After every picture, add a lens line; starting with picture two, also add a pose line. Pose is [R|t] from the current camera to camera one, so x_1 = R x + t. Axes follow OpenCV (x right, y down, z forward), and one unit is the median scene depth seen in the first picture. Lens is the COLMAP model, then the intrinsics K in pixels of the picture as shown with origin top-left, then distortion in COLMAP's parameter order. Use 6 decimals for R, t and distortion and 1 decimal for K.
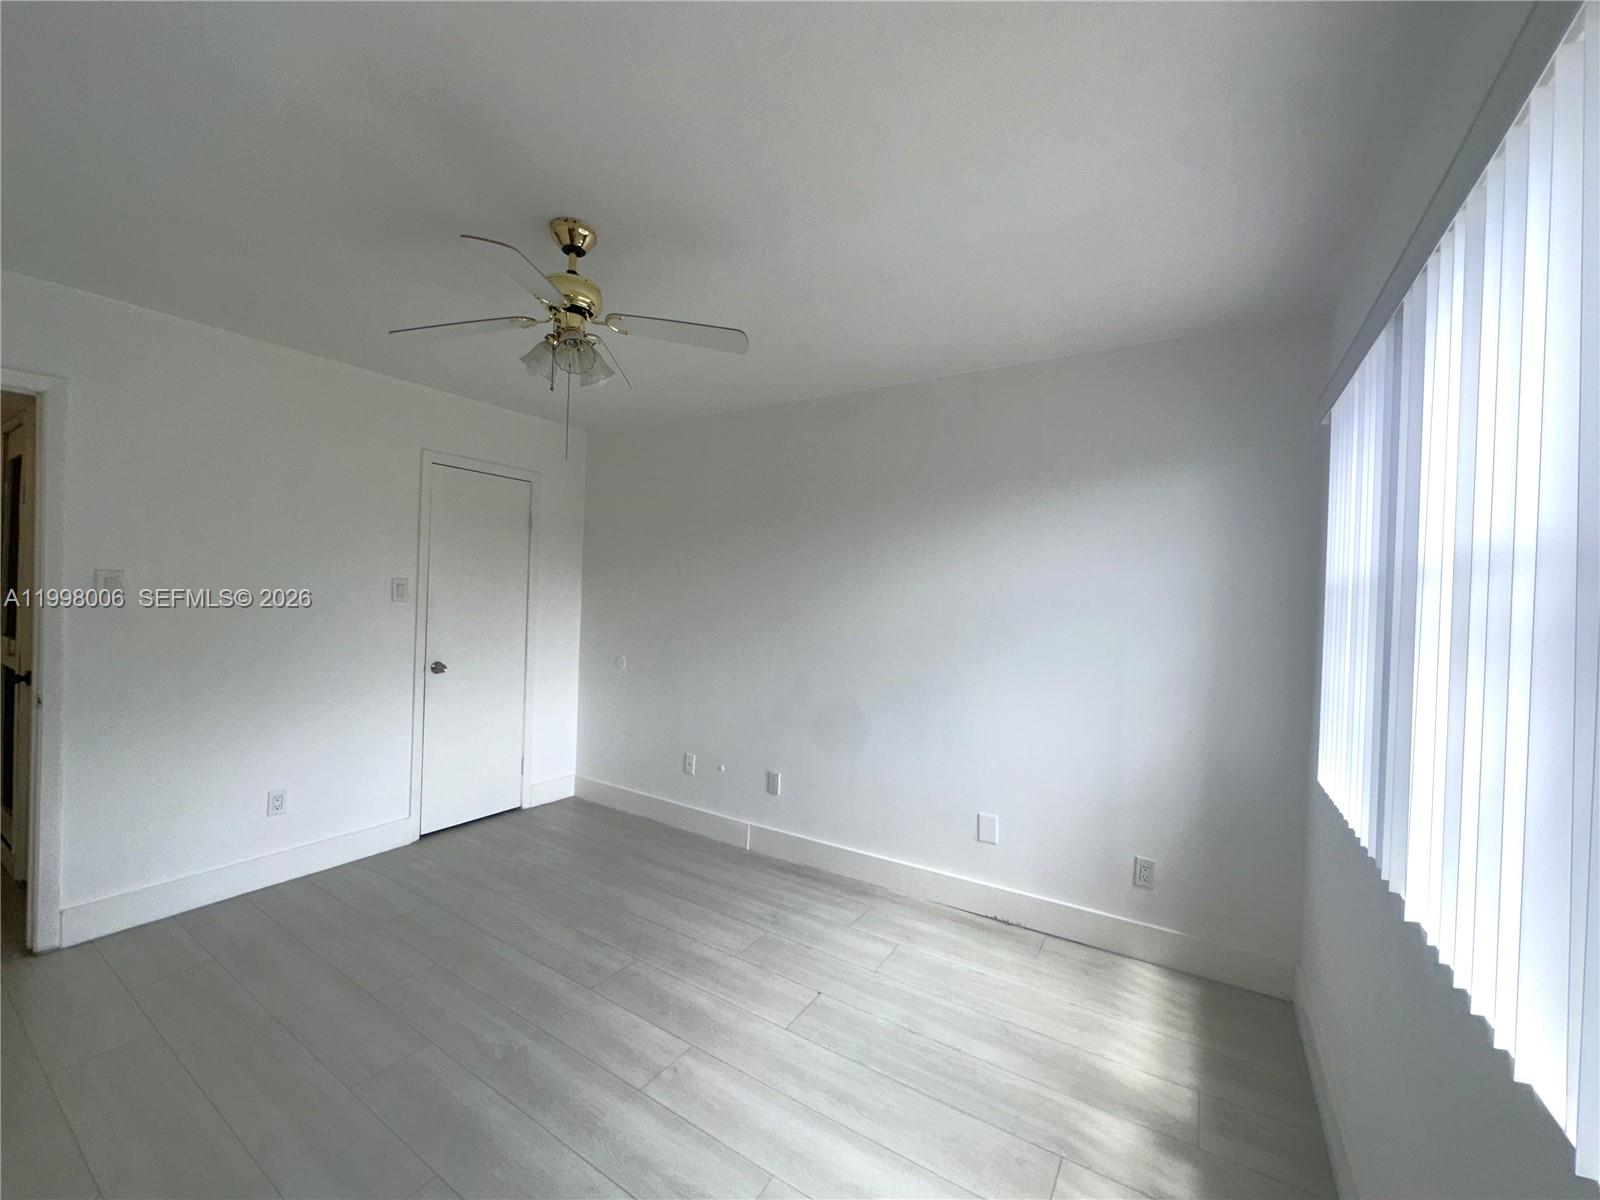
lens RADIAL K [[638.8, 0, 797.8], [0, 638.8, 601.7], [0, 0, 1]] dist [-0.002593, -0.000097]
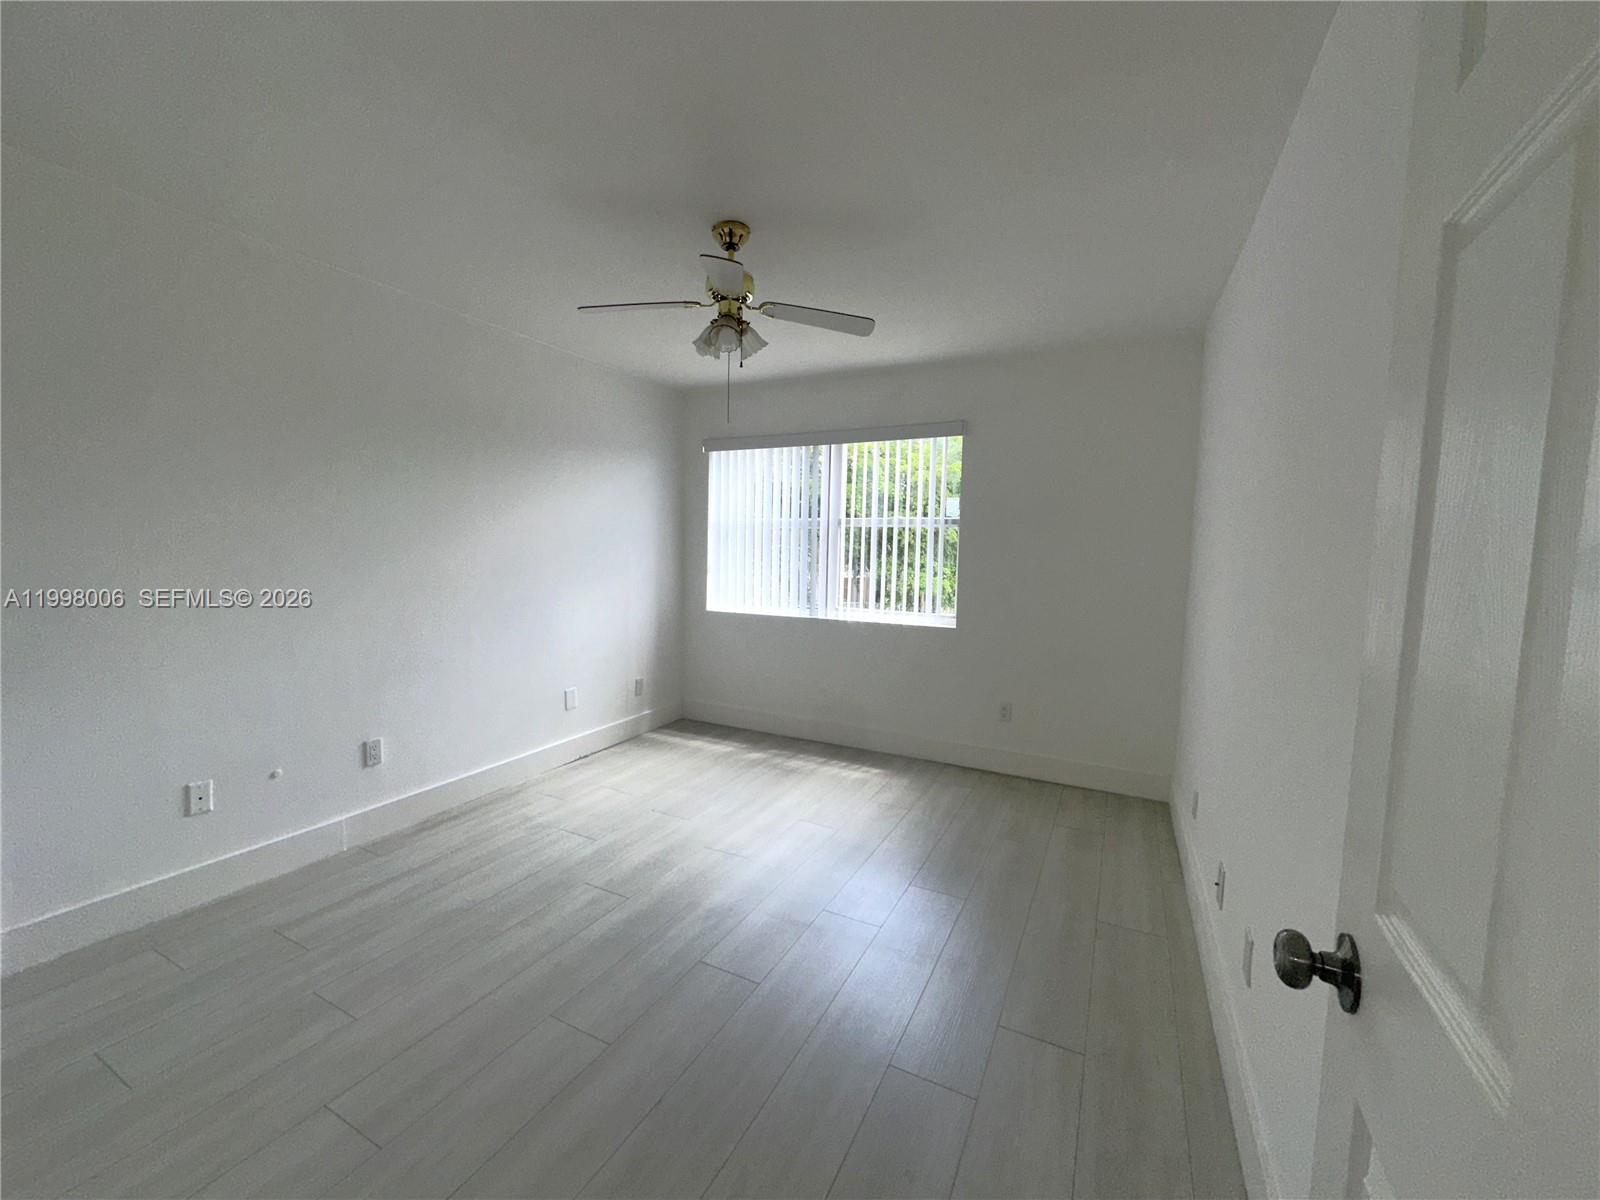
lens RADIAL K [[638.8, 0, 797.8], [0, 638.8, 601.7], [0, 0, 1]] dist [-0.002593, -0.000097]
pose [[-0.099347, -0.115807, 0.988291, -1.096838], [-0.017174, 0.993256, 0.114662, -0.018493], [-0.994905, -0.005582, -0.100666, 0.661819]]
